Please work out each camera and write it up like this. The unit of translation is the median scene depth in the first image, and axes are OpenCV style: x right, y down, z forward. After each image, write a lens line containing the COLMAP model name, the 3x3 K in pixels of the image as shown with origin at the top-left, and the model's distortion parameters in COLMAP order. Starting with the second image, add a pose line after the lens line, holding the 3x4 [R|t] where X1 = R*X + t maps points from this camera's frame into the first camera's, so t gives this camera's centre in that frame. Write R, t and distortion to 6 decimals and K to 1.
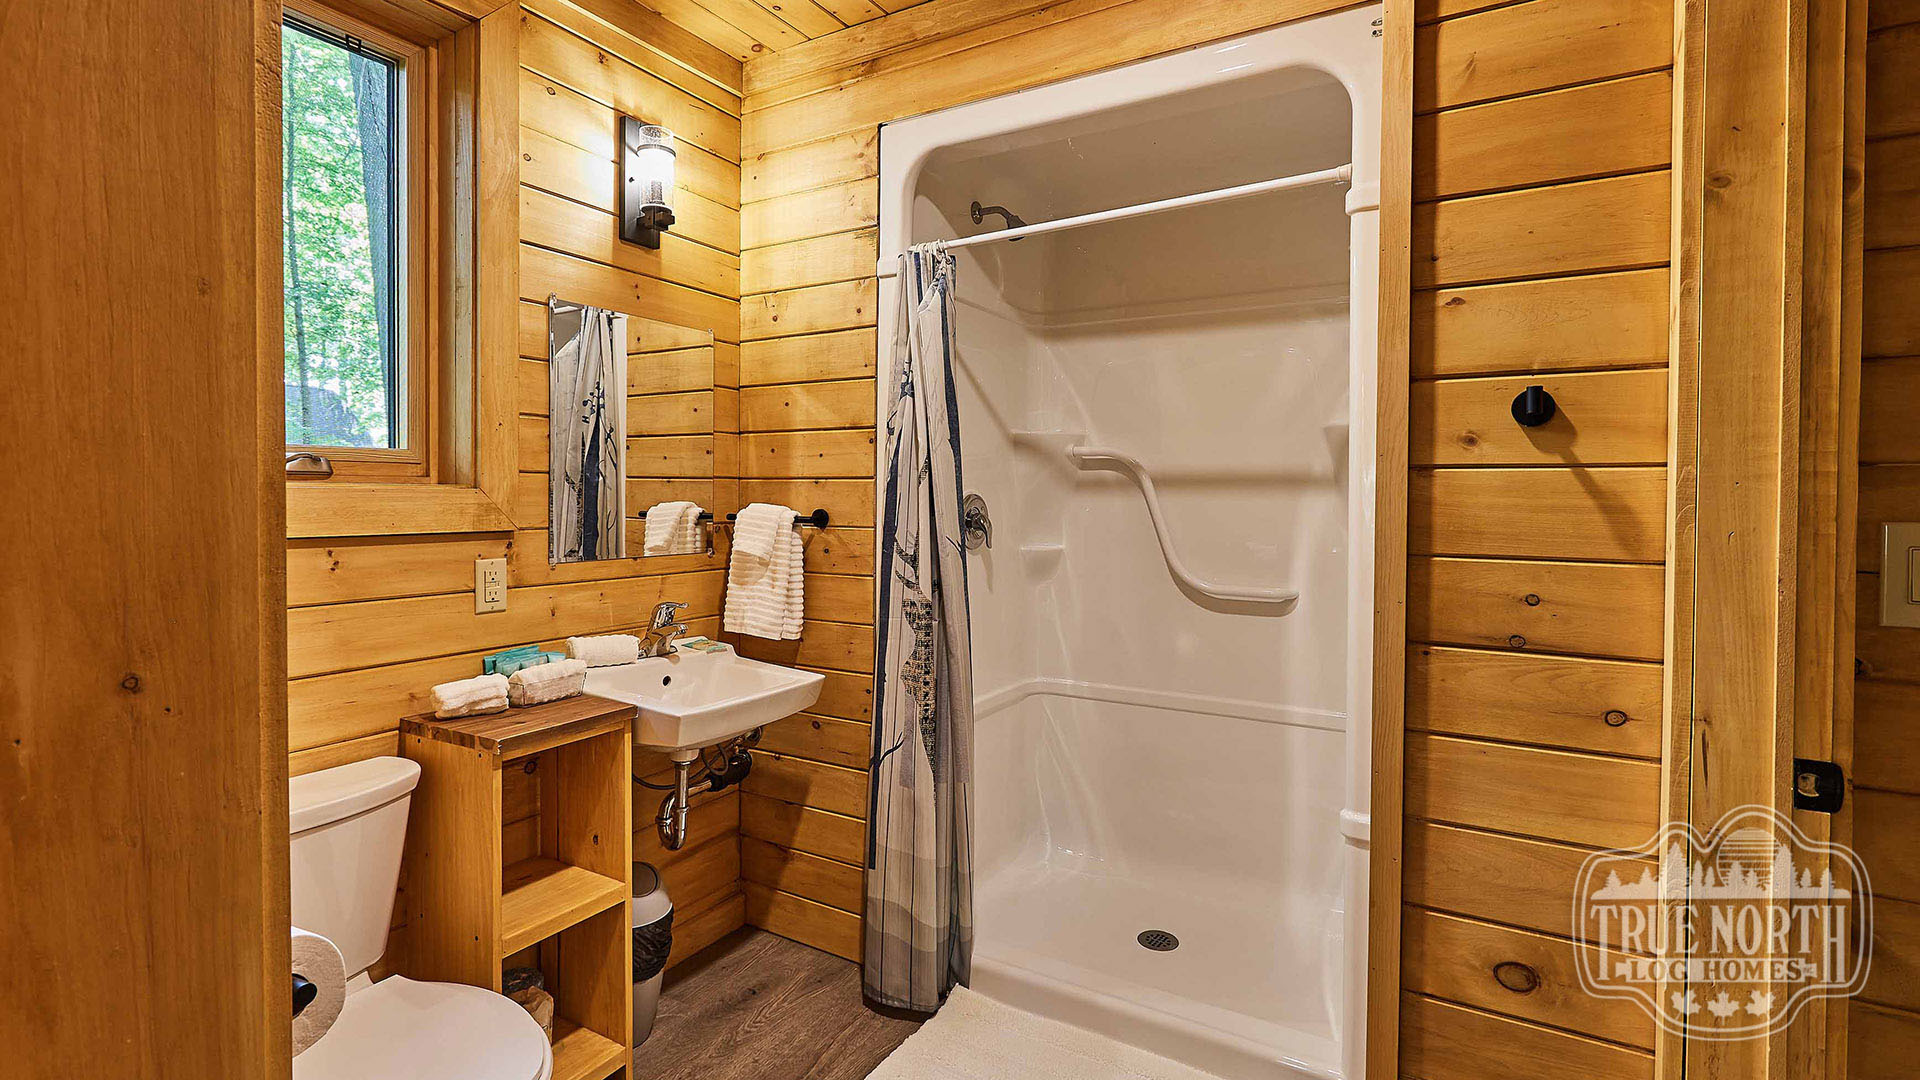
lens RADIAL K [[880.6, 0, 970.5], [0, 880.6, 499.3], [0, 0, 1]] dist [-0.002685, 0.000950]
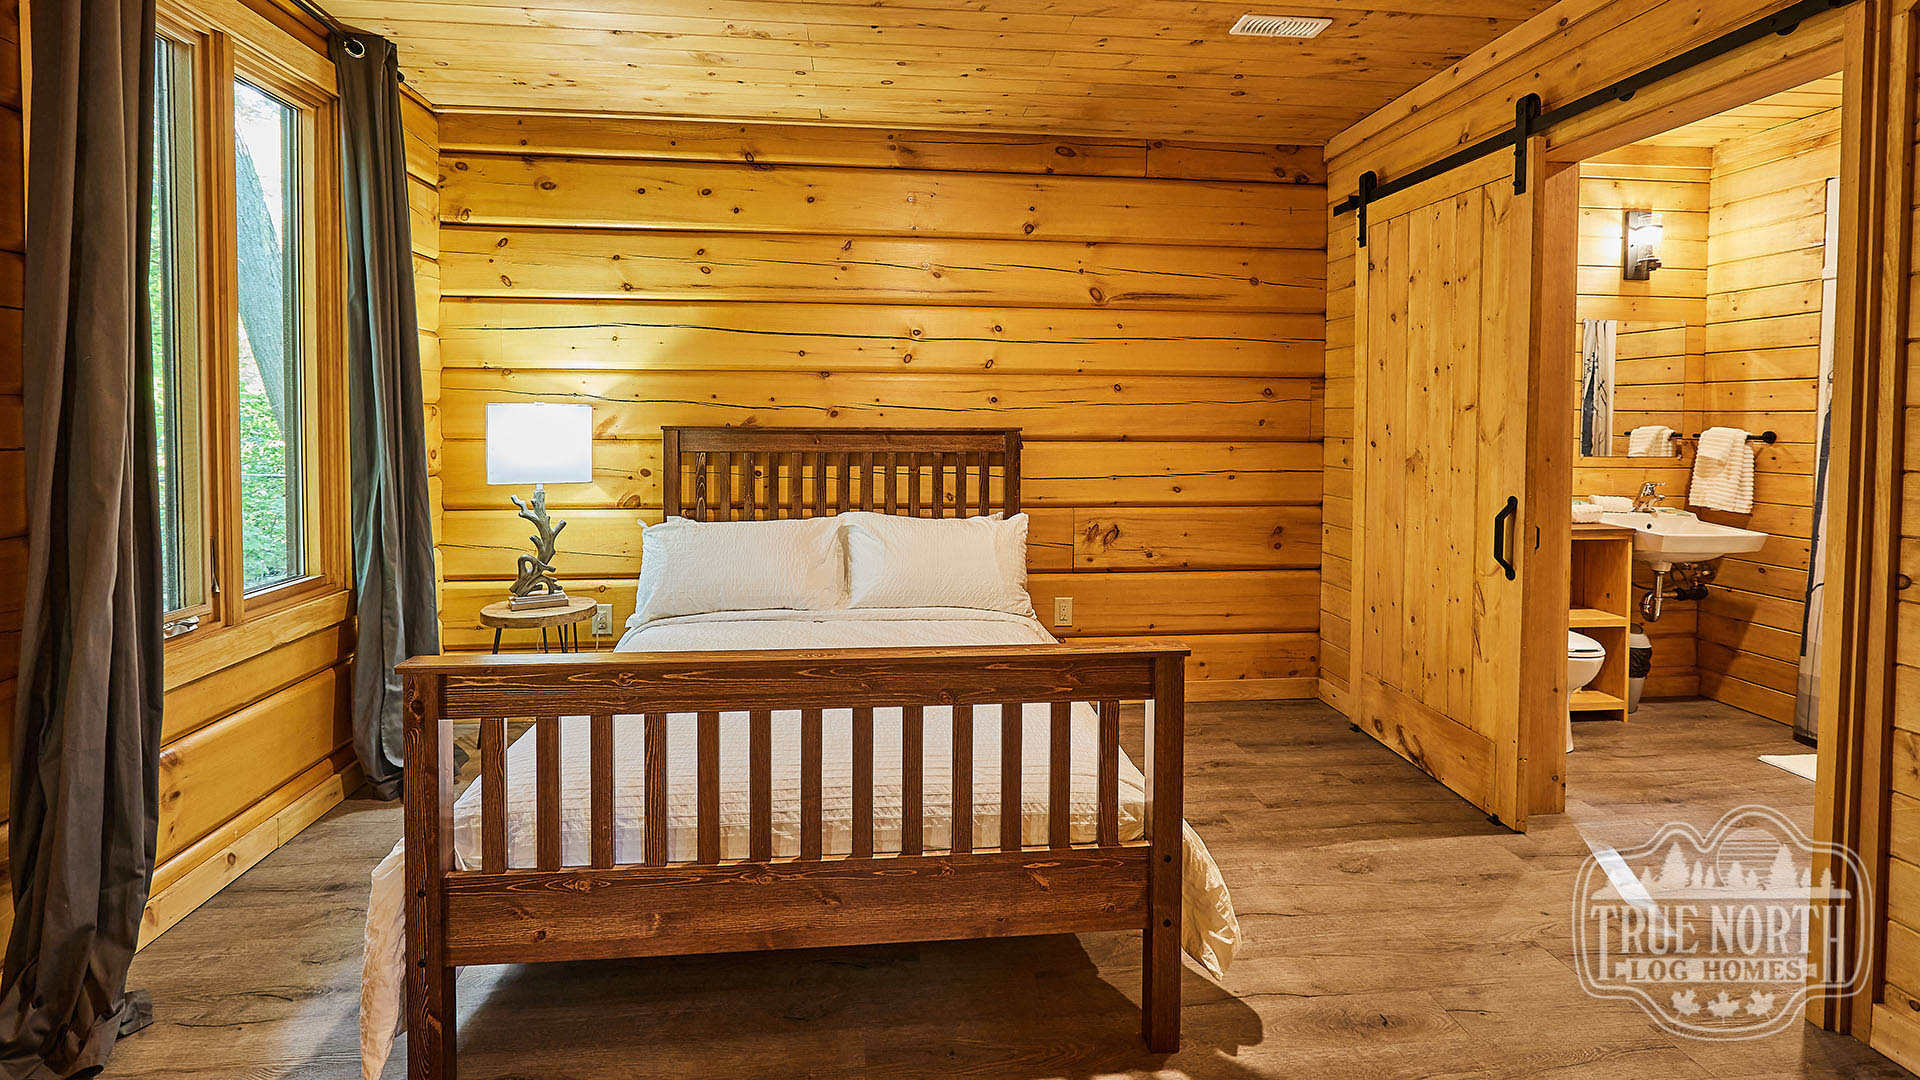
lens RADIAL K [[880.6, 0, 963.0], [0, 880.6, 441.2], [0, 0, 1]] dist [-0.002685, 0.000950]
pose [[0.587544, 0.022435, -0.808881, 0.250525], [-0.011720, 0.999747, 0.019216, 0.015602], [0.809107, -0.001810, 0.587658, -1.068710]]
